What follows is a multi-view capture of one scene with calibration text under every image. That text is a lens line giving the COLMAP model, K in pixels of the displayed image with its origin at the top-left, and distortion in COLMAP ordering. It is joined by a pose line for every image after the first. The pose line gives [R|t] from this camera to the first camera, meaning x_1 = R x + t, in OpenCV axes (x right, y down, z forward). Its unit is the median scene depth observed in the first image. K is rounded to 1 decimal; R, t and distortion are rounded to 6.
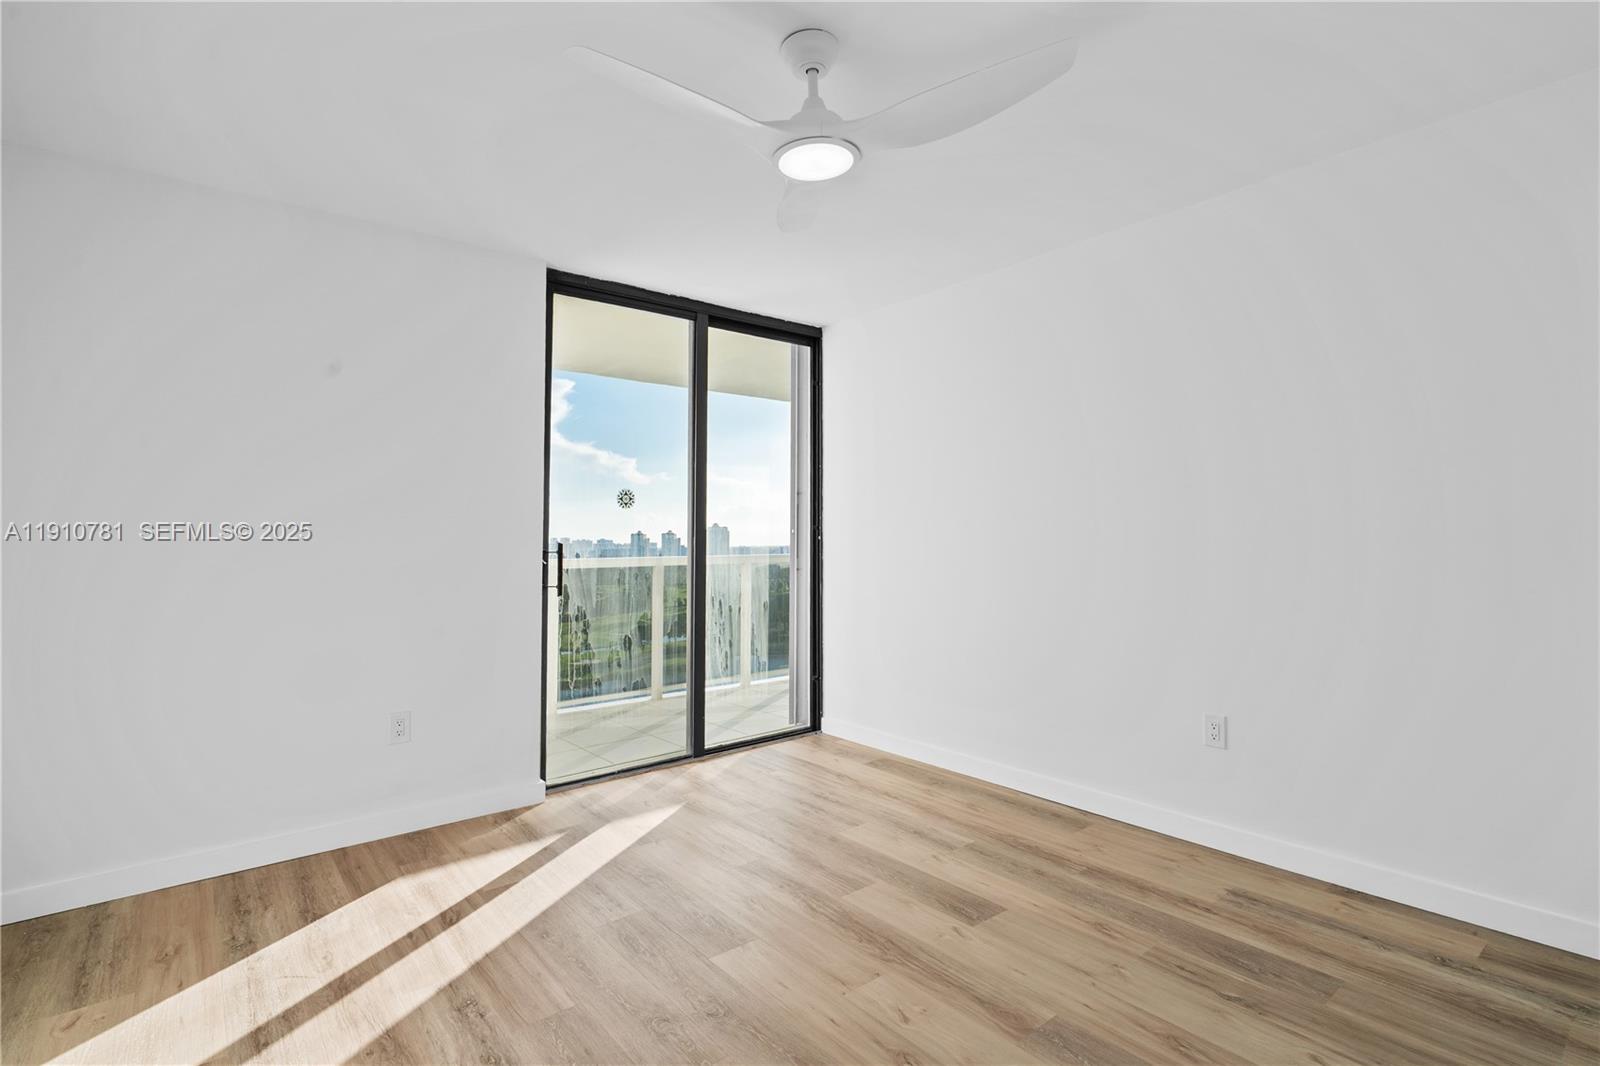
lens RADIAL K [[758.3, 0, 800.1], [0, 758.3, 550.4], [0, 0, 1]] dist [-0.002669, 0.001027]
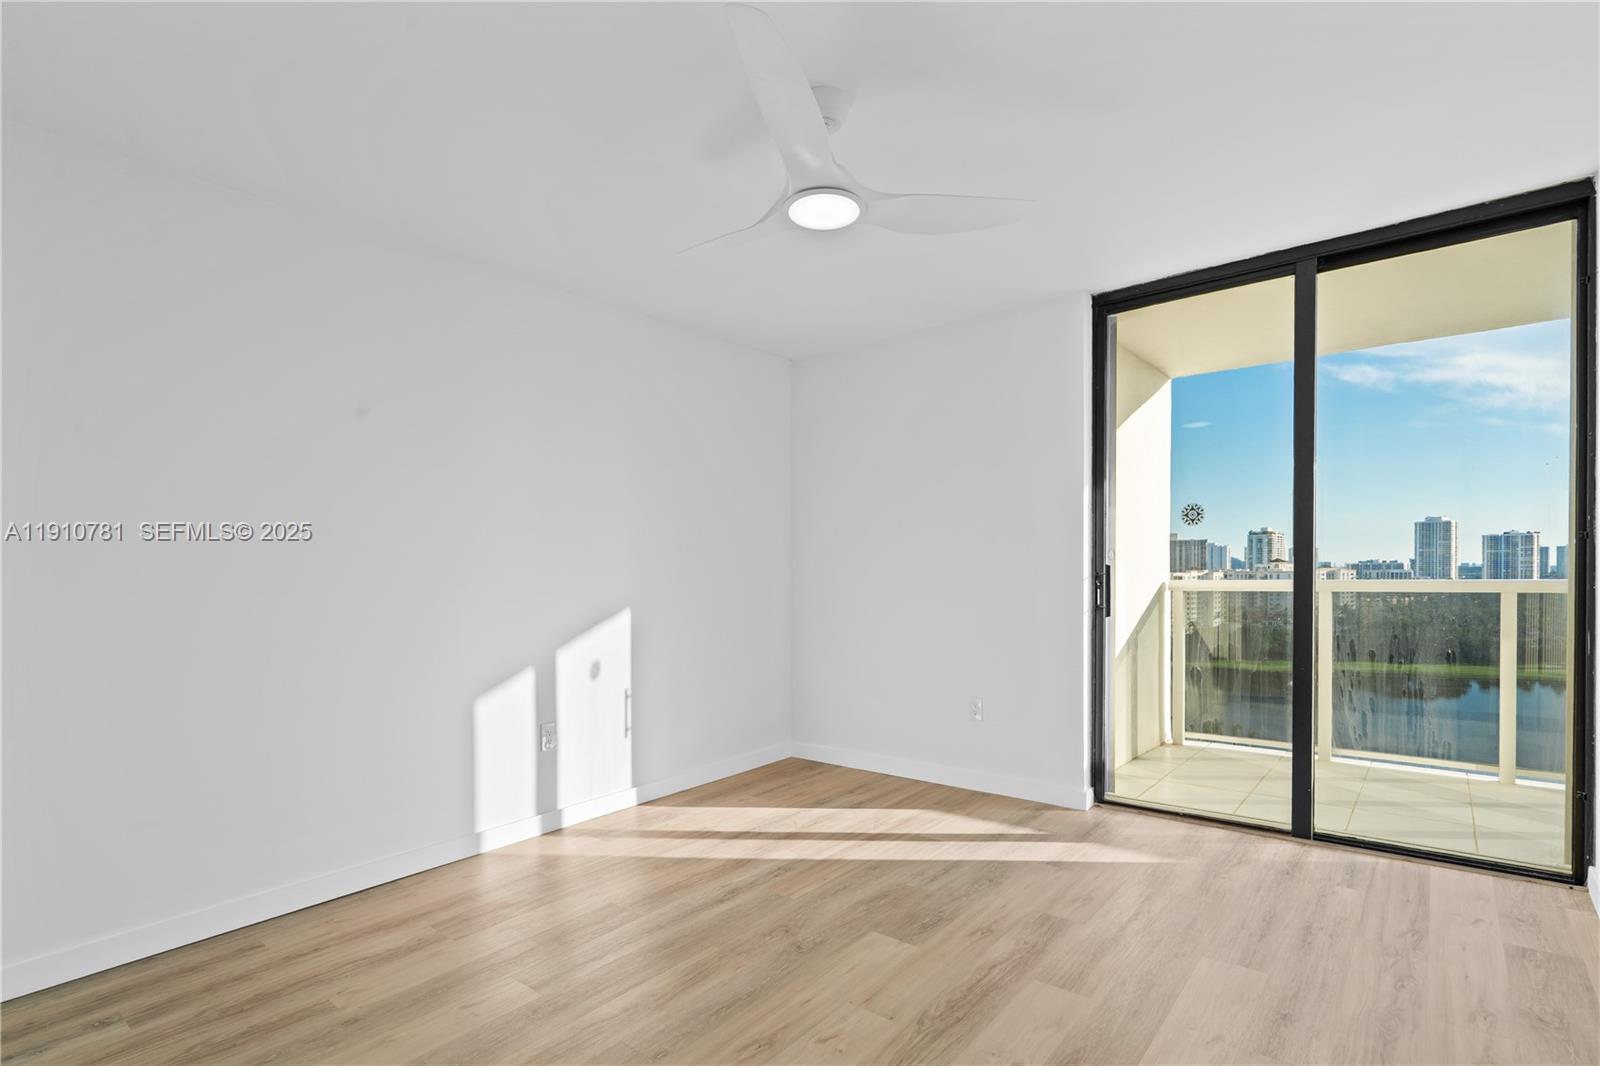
lens RADIAL K [[757.0, 0, 835.0], [0, 757.0, 595.2], [0, 0, 1]] dist [0.000832, 0.000326]
pose [[0.232664, 0.041207, -0.971684, 0.603050], [0.001806, 0.999082, 0.042802, -0.013596], [0.972555, -0.011714, 0.232376, 0.427249]]
